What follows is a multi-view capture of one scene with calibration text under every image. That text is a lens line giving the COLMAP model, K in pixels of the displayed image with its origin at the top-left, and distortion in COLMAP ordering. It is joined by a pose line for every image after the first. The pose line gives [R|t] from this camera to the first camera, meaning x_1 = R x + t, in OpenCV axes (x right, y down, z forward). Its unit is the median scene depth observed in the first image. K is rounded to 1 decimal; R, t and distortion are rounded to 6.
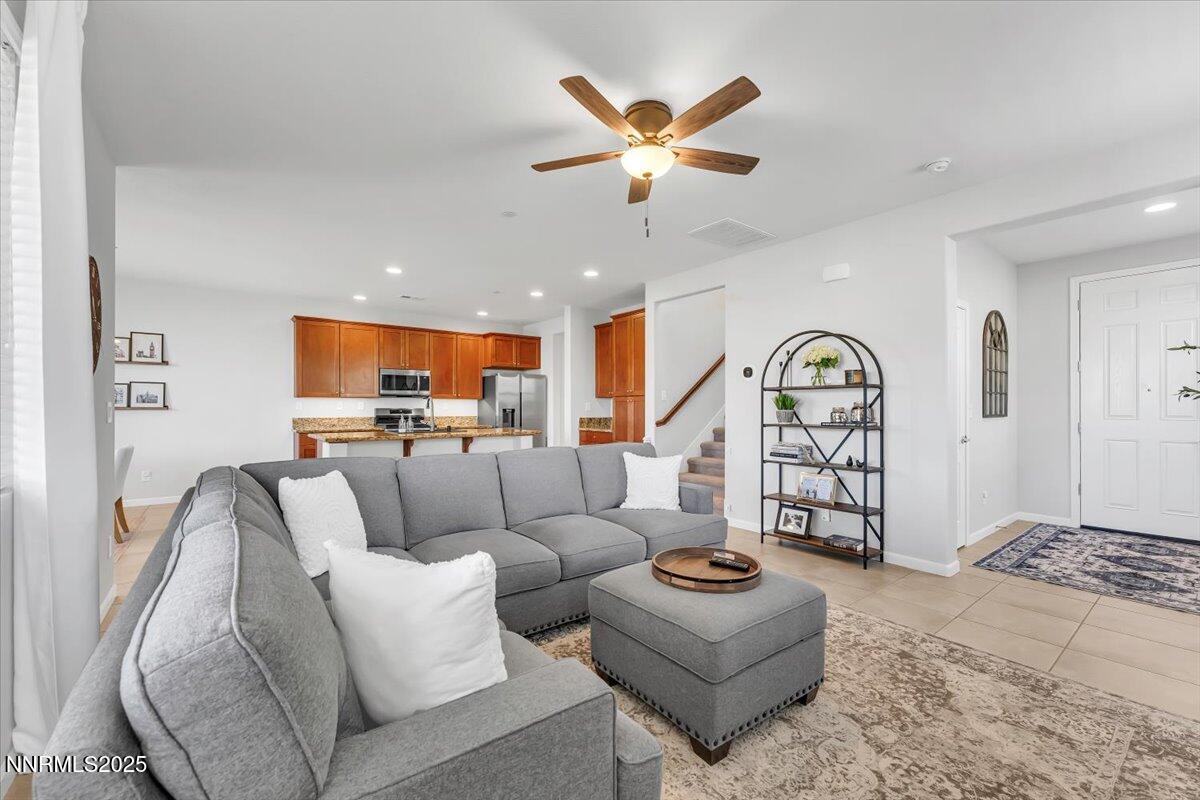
lens RADIAL K [[479.6, 0, 590.9], [0, 479.6, 406.8], [0, 0, 1]] dist [-0.007503, 0.004160]
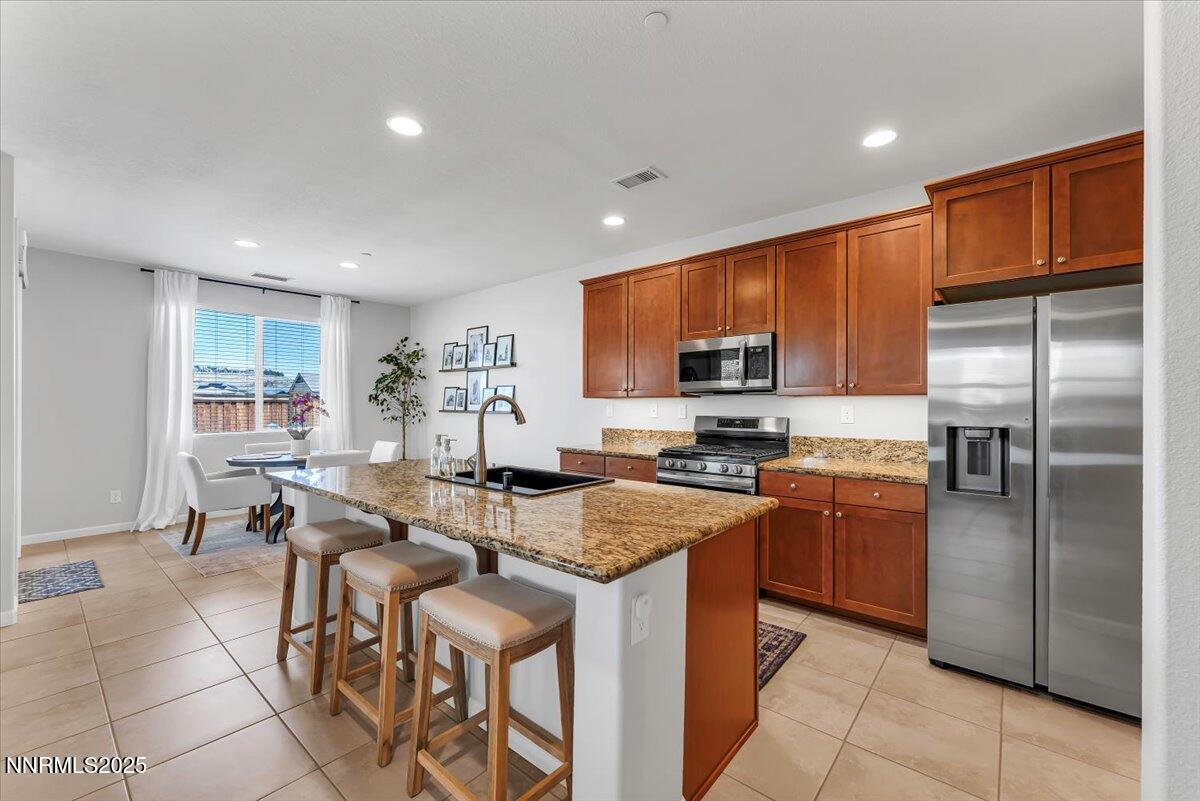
lens RADIAL K [[479.6, 0, 602.1], [0, 479.6, 403.0], [0, 0, 1]] dist [-0.007503, 0.004160]
pose [[0.224228, -0.005849, -0.974519, 0.057936], [-0.002156, 0.999977, -0.006498, -0.007960], [0.974534, 0.003558, 0.224210, 0.782857]]
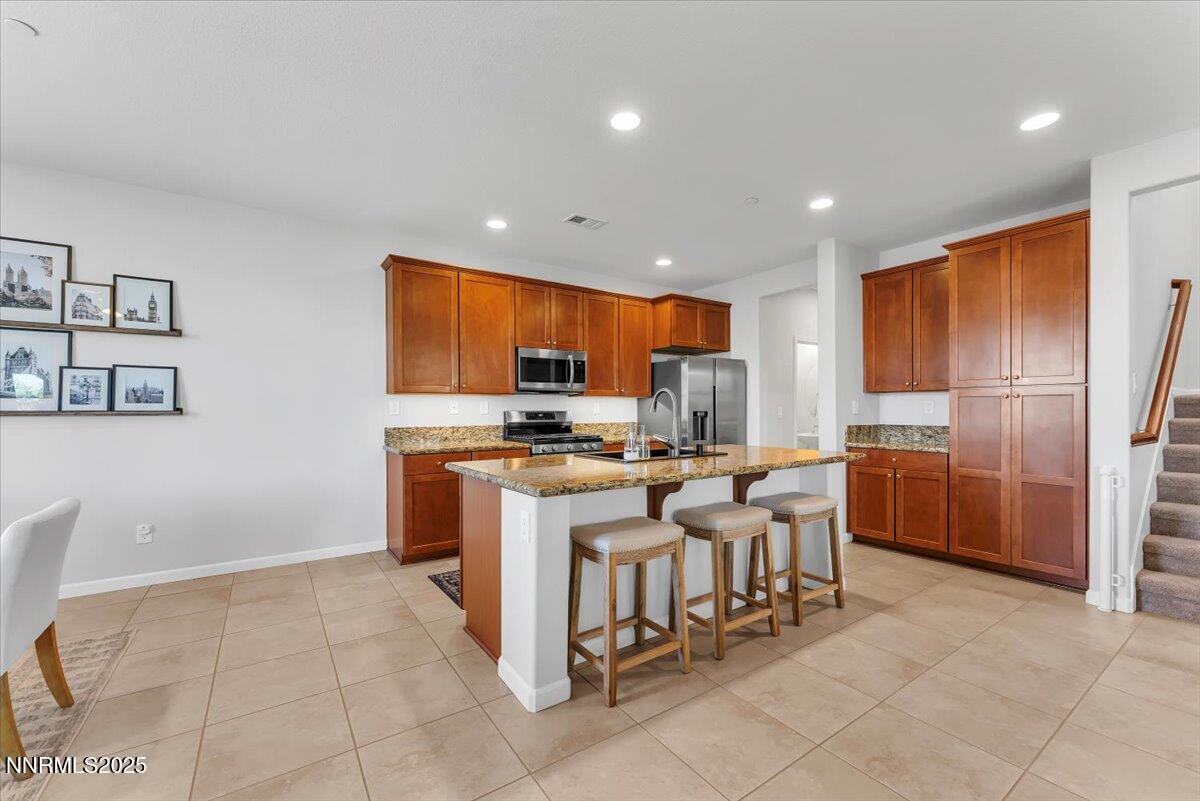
lens RADIAL K [[479.6, 0, 600.2], [0, 479.6, 412.6], [0, 0, 1]] dist [-0.007503, 0.004160]
pose [[0.998750, -0.003371, -0.049871, -0.296602], [0.003749, 0.999965, 0.007499, 0.000677], [0.049844, -0.007676, 0.998728, 0.376454]]
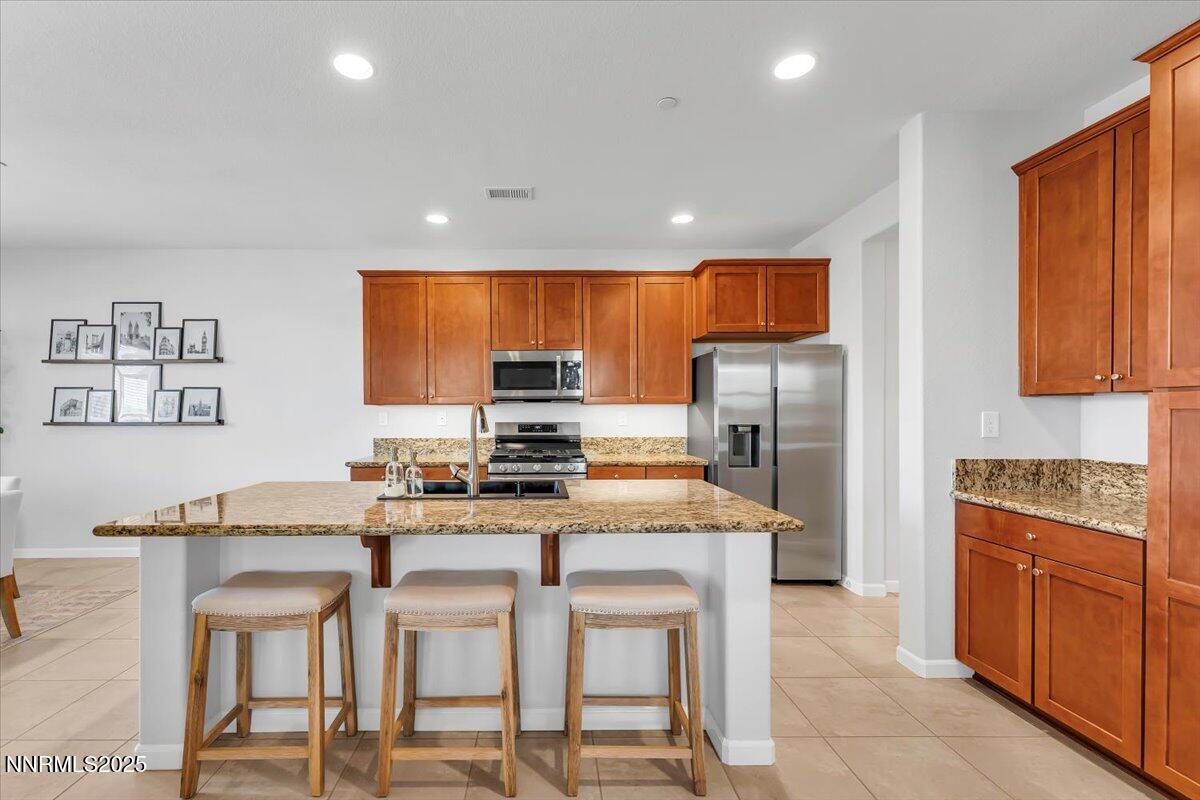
lens RADIAL K [[521.2, 0, 539.9], [0, 521.2, 414.5], [0, 0, 1]] dist [0.000614, -0.000882]
pose [[0.800394, 0.000471, -0.599474, -0.036795], [0.005218, 0.999956, 0.007753, -0.011100], [0.599452, -0.009333, 0.800357, 0.543911]]
